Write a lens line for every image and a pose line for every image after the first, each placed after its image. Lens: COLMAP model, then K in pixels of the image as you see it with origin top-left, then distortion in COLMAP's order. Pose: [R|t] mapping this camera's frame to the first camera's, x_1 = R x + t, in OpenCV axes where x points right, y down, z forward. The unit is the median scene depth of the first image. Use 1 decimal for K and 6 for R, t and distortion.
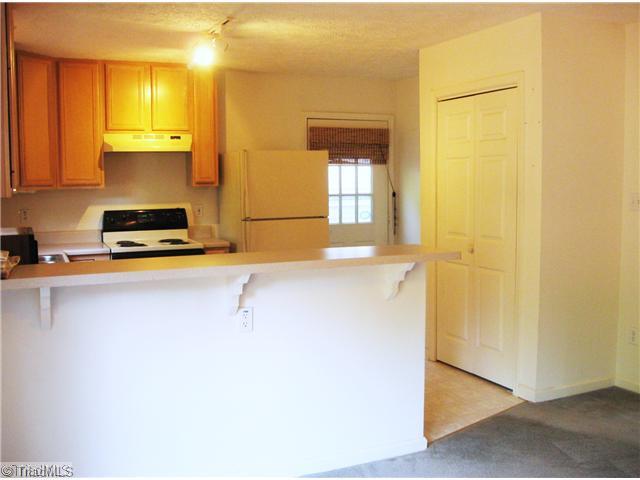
lens RADIAL K [[671.6, 0, 328.2], [0, 671.6, 243.0], [0, 0, 1]] dist [-0.125657, 0.034342]
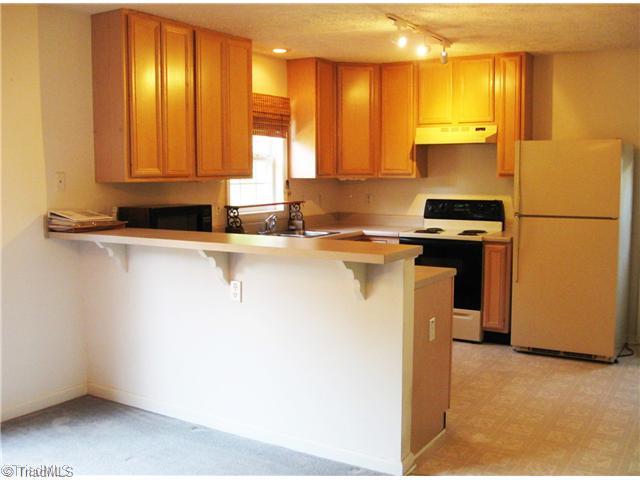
lens RADIAL K [[671.6, 0, 328.2], [0, 671.6, 243.0], [0, 0, 1]] dist [-0.125657, 0.034342]
pose [[0.553780, 0.094653, -0.827266, 0.501819], [-0.083886, 0.994805, 0.057667, -0.027103], [0.828427, 0.037461, 0.558843, 0.262157]]
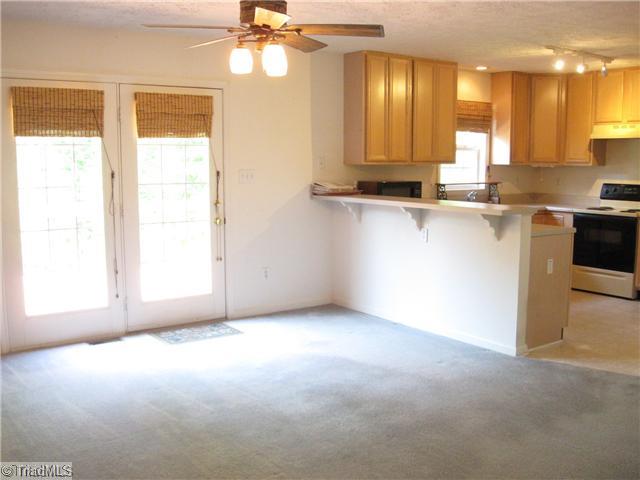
lens RADIAL K [[671.6, 0, 328.2], [0, 671.6, 243.0], [0, 0, 1]] dist [-0.125657, 0.034342]
pose [[0.198977, 0.130721, -0.971247, 0.871120], [-0.100711, 0.988544, 0.112416, -0.023145], [0.974816, 0.075447, 0.209863, 0.200269]]
